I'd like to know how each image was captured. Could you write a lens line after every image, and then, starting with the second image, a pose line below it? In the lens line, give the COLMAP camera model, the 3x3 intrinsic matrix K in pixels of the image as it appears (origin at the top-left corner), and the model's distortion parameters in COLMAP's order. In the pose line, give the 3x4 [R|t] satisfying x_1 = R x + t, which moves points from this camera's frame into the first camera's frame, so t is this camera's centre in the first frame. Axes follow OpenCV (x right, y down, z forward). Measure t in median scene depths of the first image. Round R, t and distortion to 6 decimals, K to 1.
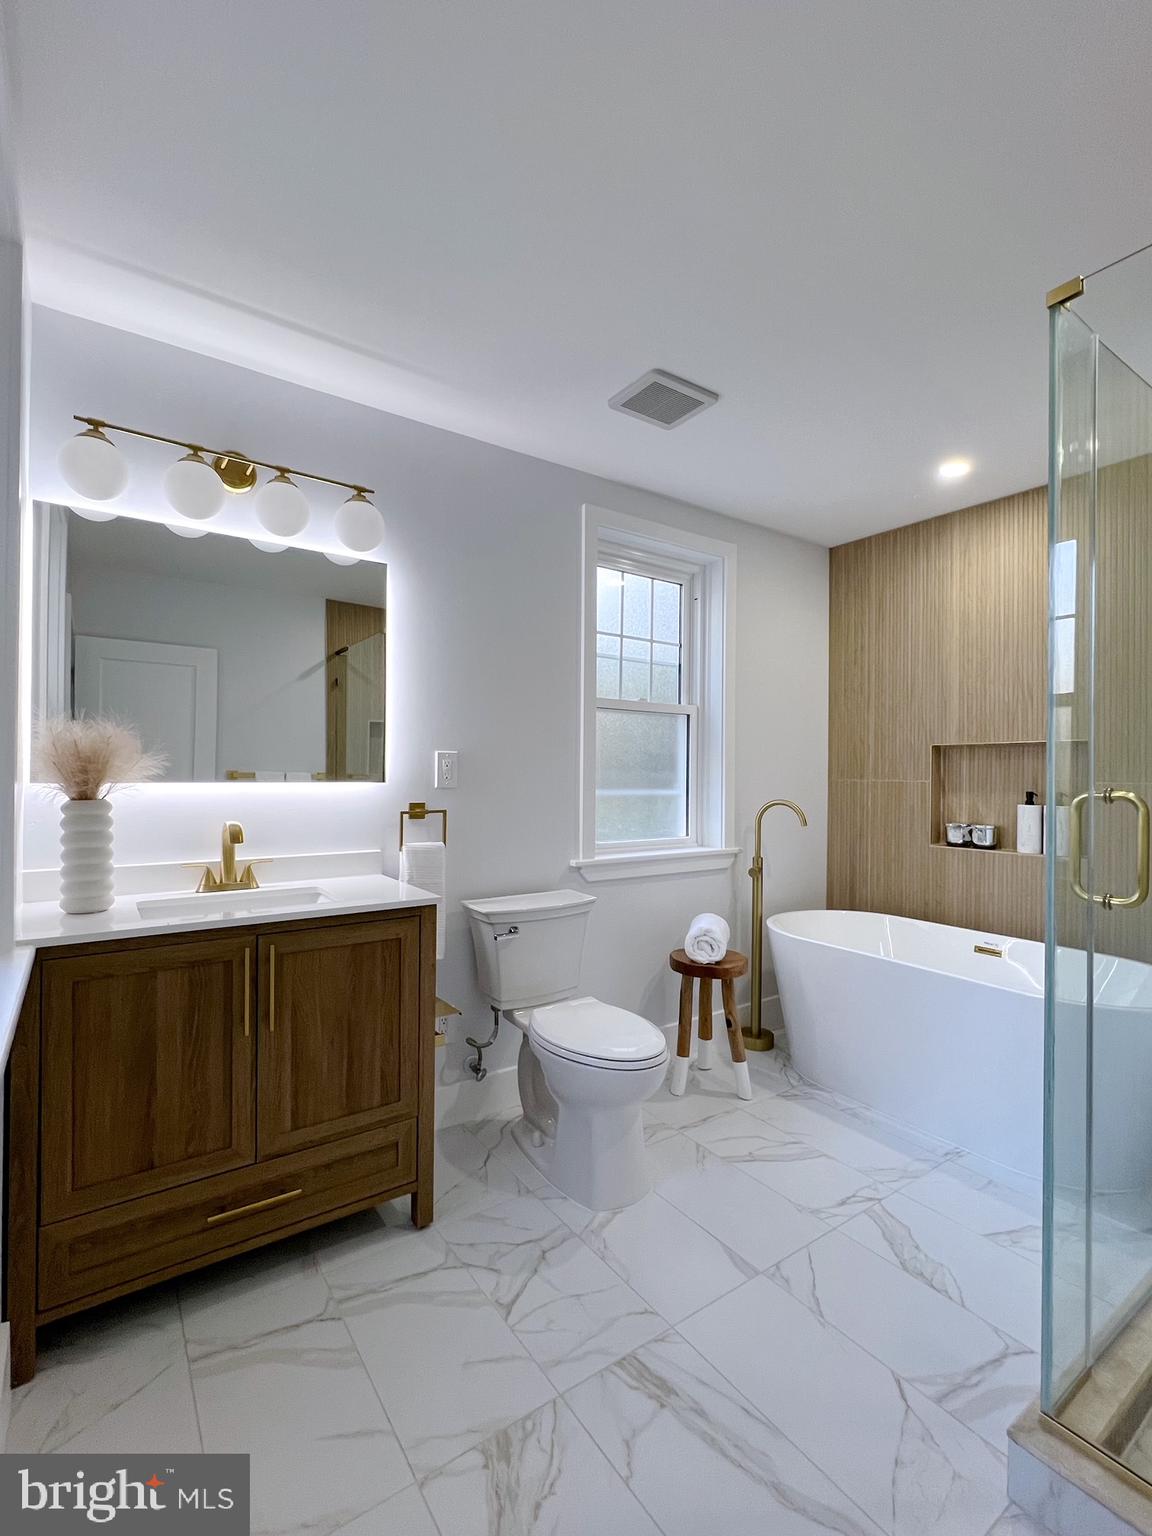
lens RADIAL K [[694.5, 0, 569.4], [0, 694.5, 770.8], [0, 0, 1]] dist [-0.003713, 0.001267]
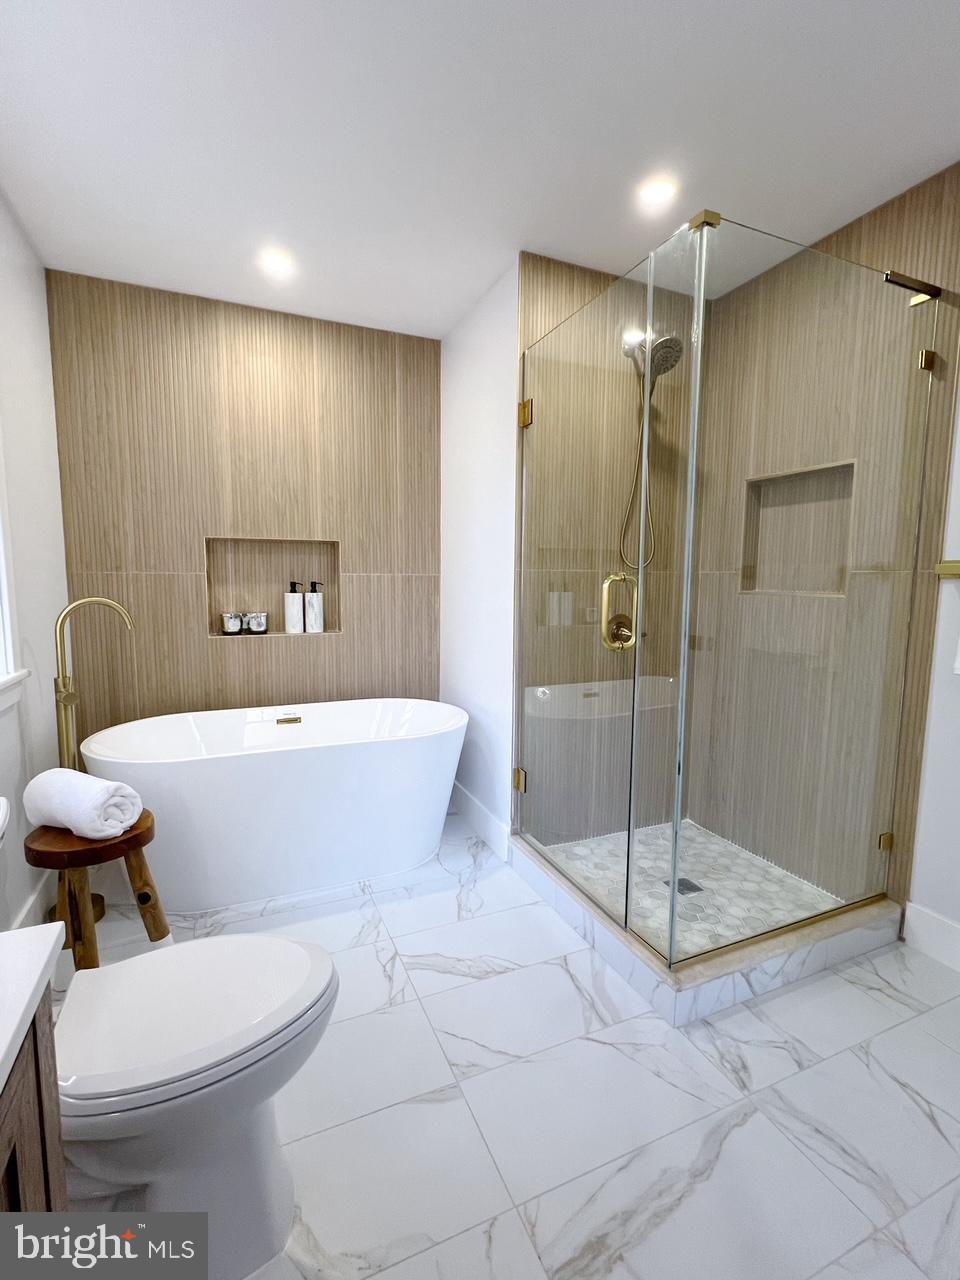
lens RADIAL K [[578.7, 0, 476.6], [0, 578.7, 641.7], [0, 0, 1]] dist [-0.003713, 0.001267]
pose [[0.189159, -0.111631, 0.975581, -0.256726], [-0.008174, 0.993304, 0.115244, 0.015062], [-0.981912, -0.029774, 0.186980, 0.501911]]
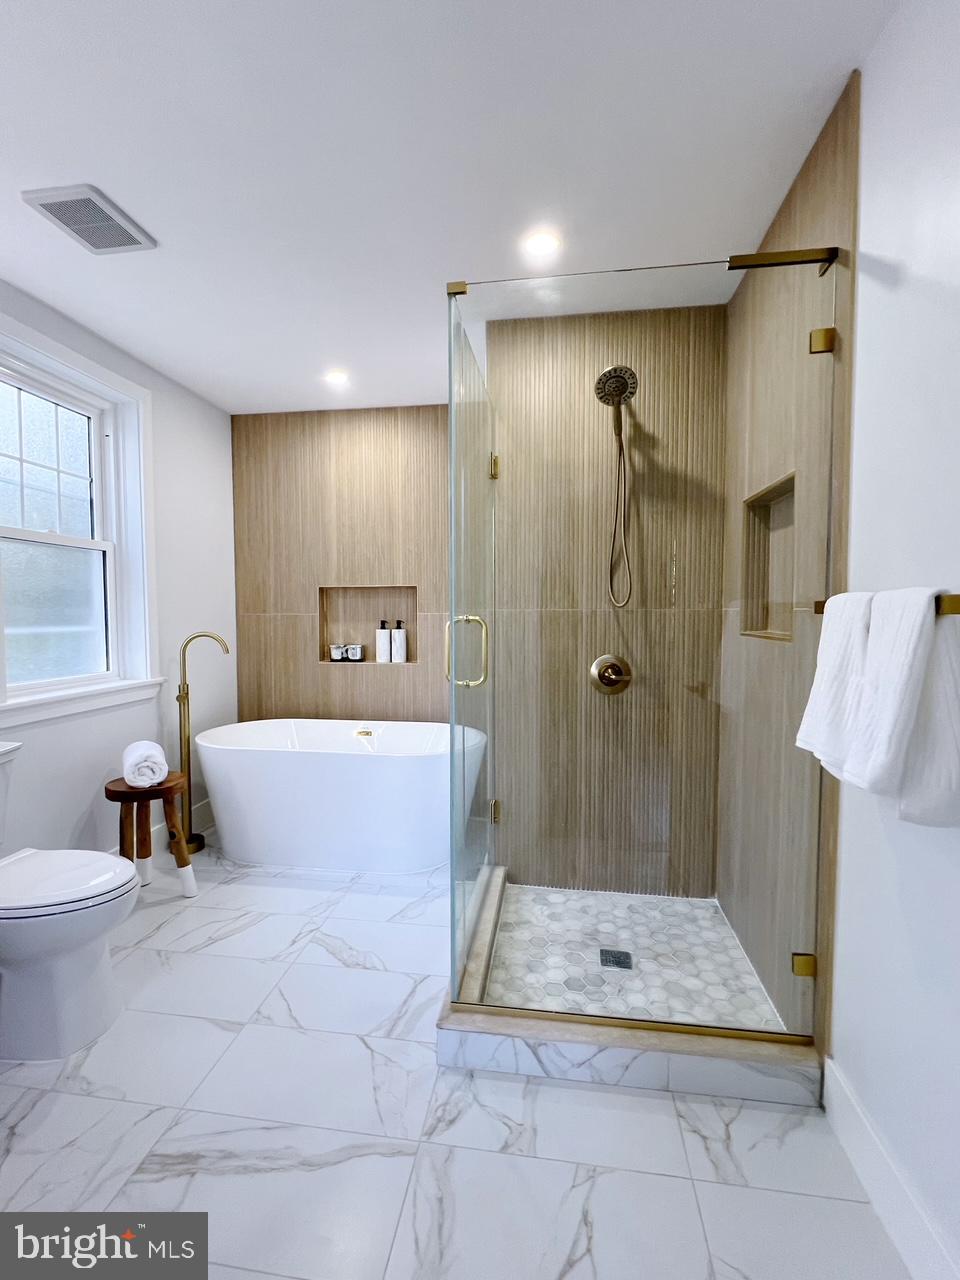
lens RADIAL K [[578.7, 0, 476.1], [0, 578.7, 642.2], [0, 0, 1]] dist [-0.003713, 0.001267]
pose [[0.680765, -0.047326, 0.730971, -0.091048], [0.005153, 0.998195, 0.059828, 0.004559], [-0.732483, -0.036962, 0.679781, 0.031679]]
